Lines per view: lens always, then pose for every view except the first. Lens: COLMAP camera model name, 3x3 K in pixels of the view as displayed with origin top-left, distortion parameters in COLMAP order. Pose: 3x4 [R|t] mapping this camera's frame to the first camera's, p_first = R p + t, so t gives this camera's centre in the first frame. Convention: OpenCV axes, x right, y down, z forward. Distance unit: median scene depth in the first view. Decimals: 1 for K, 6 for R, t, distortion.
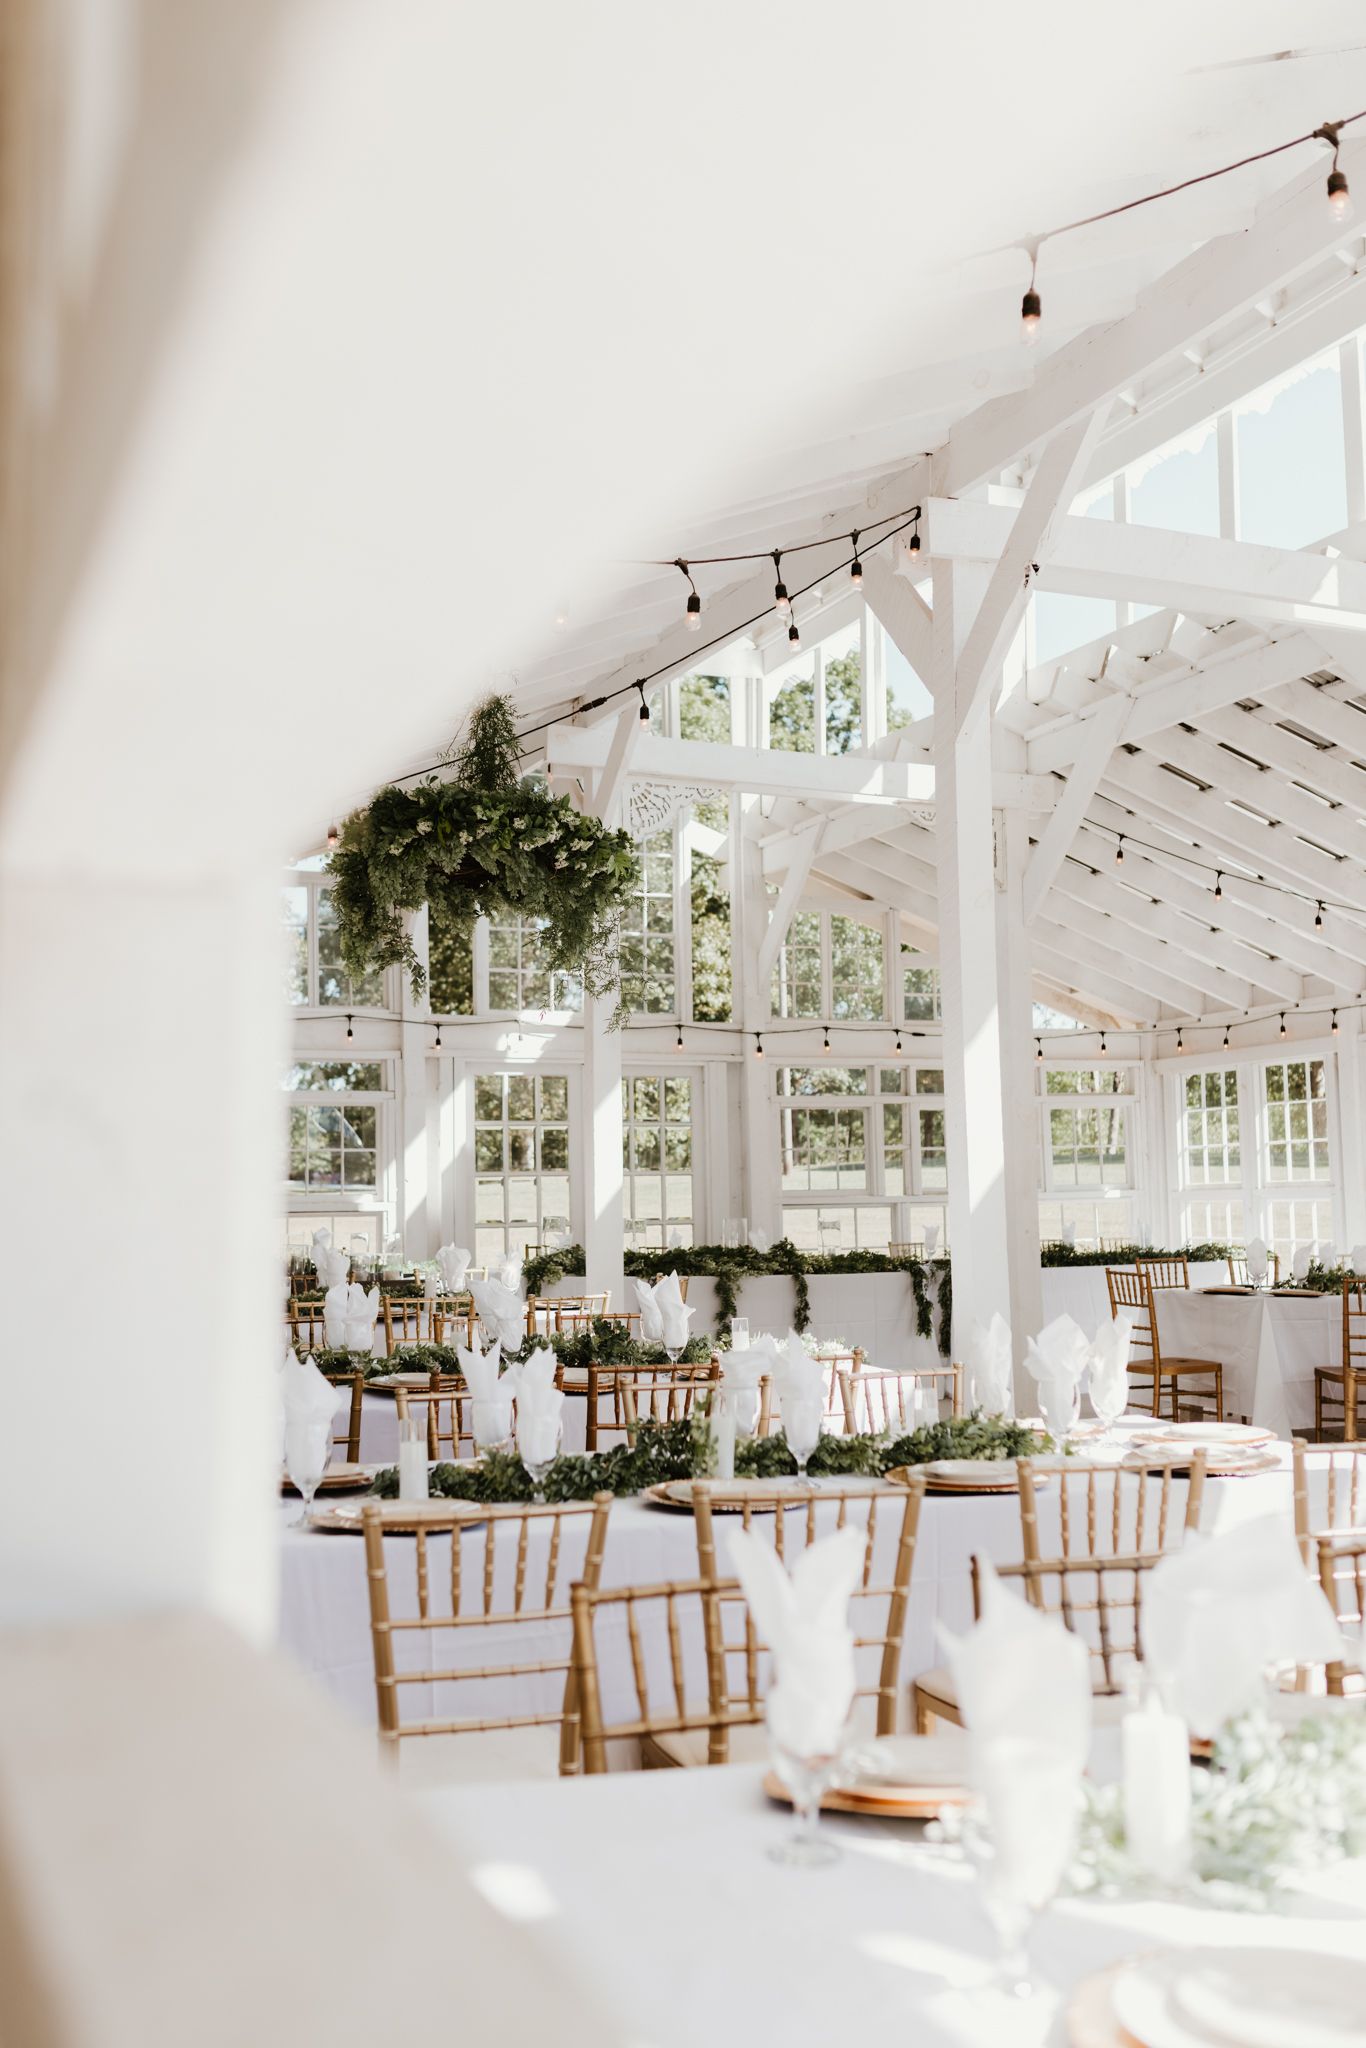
lens RADIAL K [[1931.5, 0, 683.0], [0, 1931.5, 1024.0], [0, 0, 1]] dist [-0.005778, -0.010924]
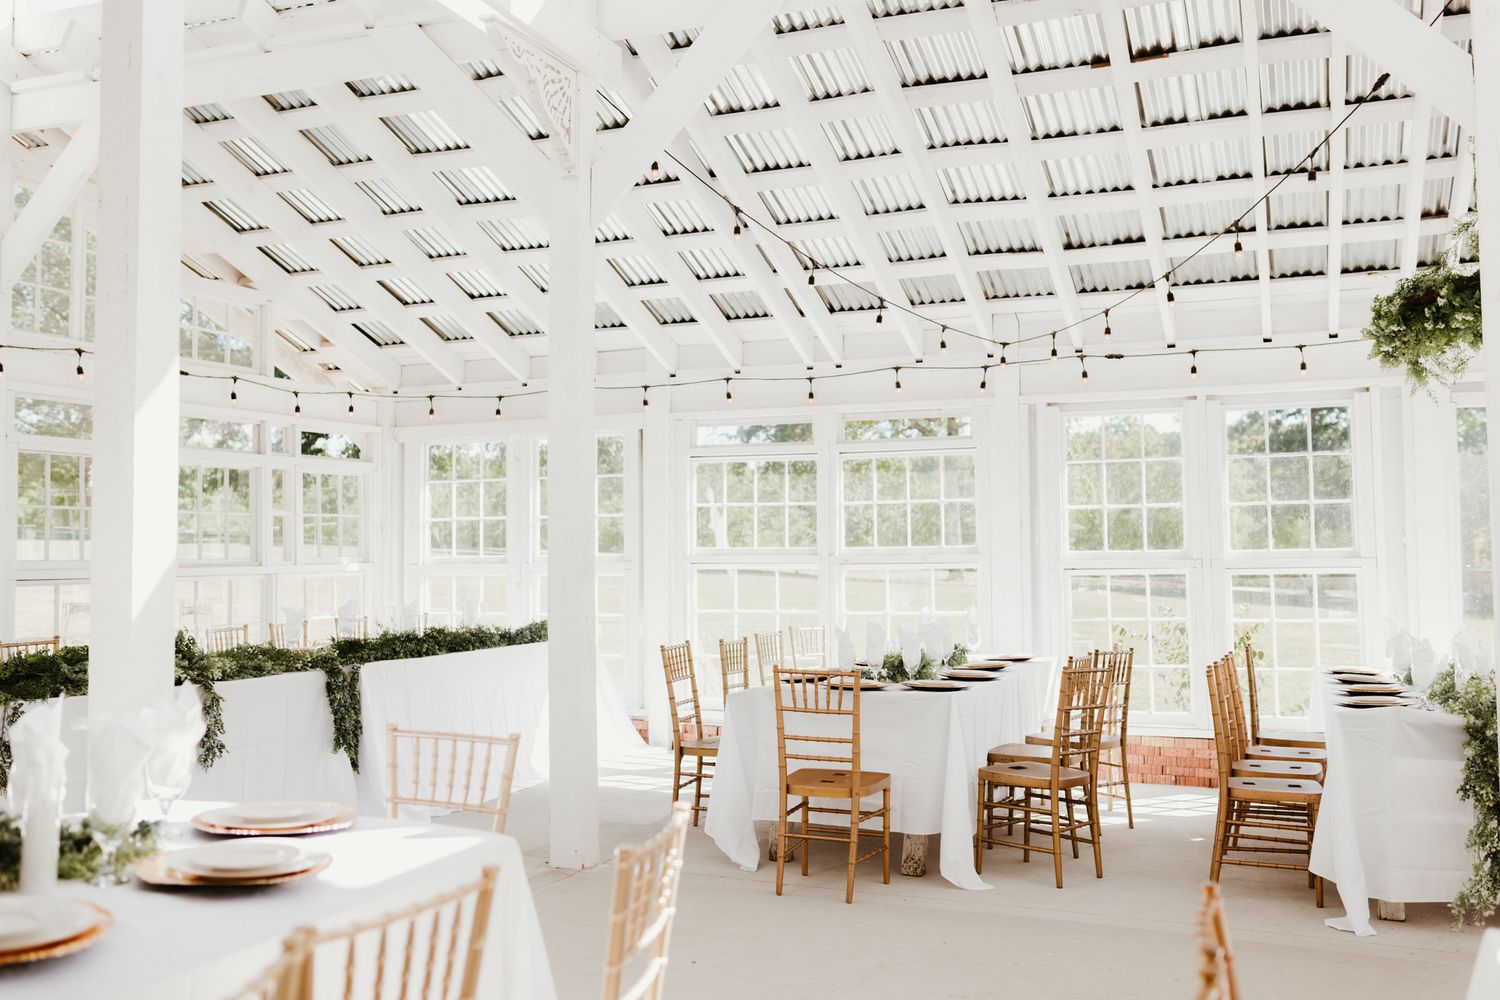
lens RADIAL K [[1414.7, 0, 750.3], [0, 1414.7, 558.2], [0, 0, 1]] dist [-0.005778, -0.010924]
pose [[0.665381, 0.005502, 0.746483, -0.162498], [-0.064958, 0.996607, 0.050555, 0.037933], [-0.743672, -0.082129, 0.663481, 0.431759]]
